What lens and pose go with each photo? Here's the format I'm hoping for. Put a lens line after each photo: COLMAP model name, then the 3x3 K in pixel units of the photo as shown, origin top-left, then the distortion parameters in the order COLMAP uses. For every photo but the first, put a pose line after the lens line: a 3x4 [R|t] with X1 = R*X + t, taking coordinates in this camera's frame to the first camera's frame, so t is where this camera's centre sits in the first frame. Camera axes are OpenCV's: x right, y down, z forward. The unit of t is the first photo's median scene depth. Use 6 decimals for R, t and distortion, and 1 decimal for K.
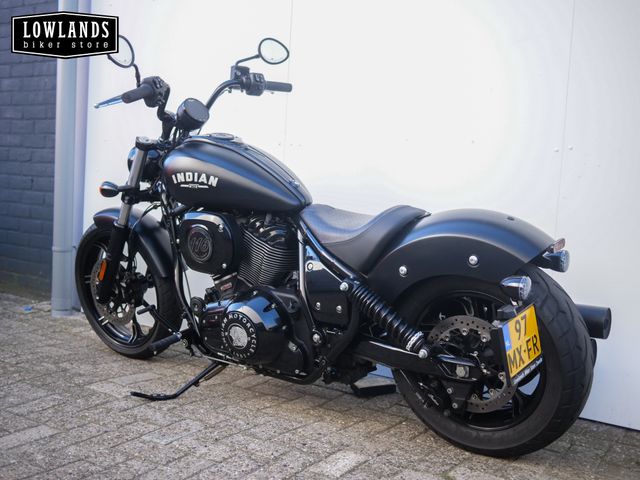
lens RADIAL K [[739.2, 0, 320.0], [0, 739.2, 240.0], [0, 0, 1]] dist [-0.005893, 0.014824]
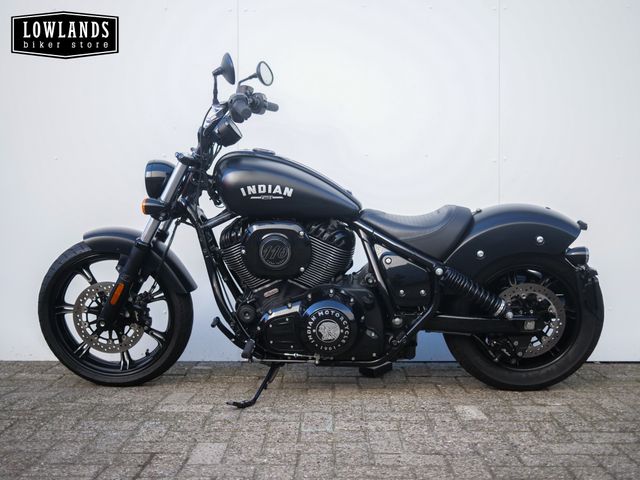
lens RADIAL K [[739.2, 0, 320.0], [0, 739.2, 240.0], [0, 0, 1]] dist [-0.005893, 0.014824]
pose [[0.836634, -0.065962, 0.543777, -0.695166], [0.086222, 0.996206, -0.011814, 0.007095], [-0.540935, 0.056769, 0.839147, 0.072994]]
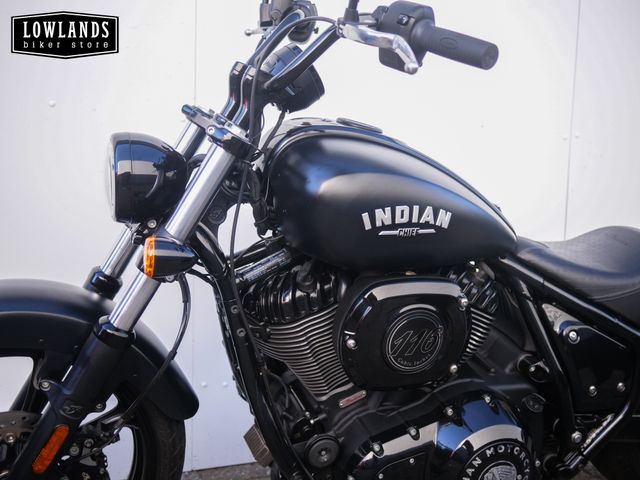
lens RADIAL K [[739.2, 0, 320.0], [0, 739.2, 240.0], [0, 0, 1]] dist [-0.005893, 0.014824]
pose [[0.559985, -0.138996, 0.816760, -0.623553], [0.059362, 0.990024, 0.127783, -0.136675], [-0.826374, -0.023072, 0.562649, 0.774281]]
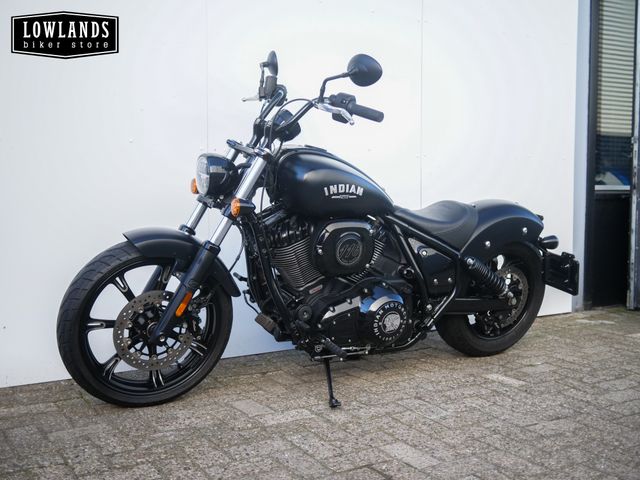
lens RADIAL K [[739.2, 0, 320.0], [0, 739.2, 240.0], [0, 0, 1]] dist [-0.005893, 0.014824]
pose [[0.407688, -0.120197, 0.905176, -1.171359], [0.086826, 0.991910, 0.092608, -0.114112], [-0.908984, 0.040837, 0.414826, 0.598311]]
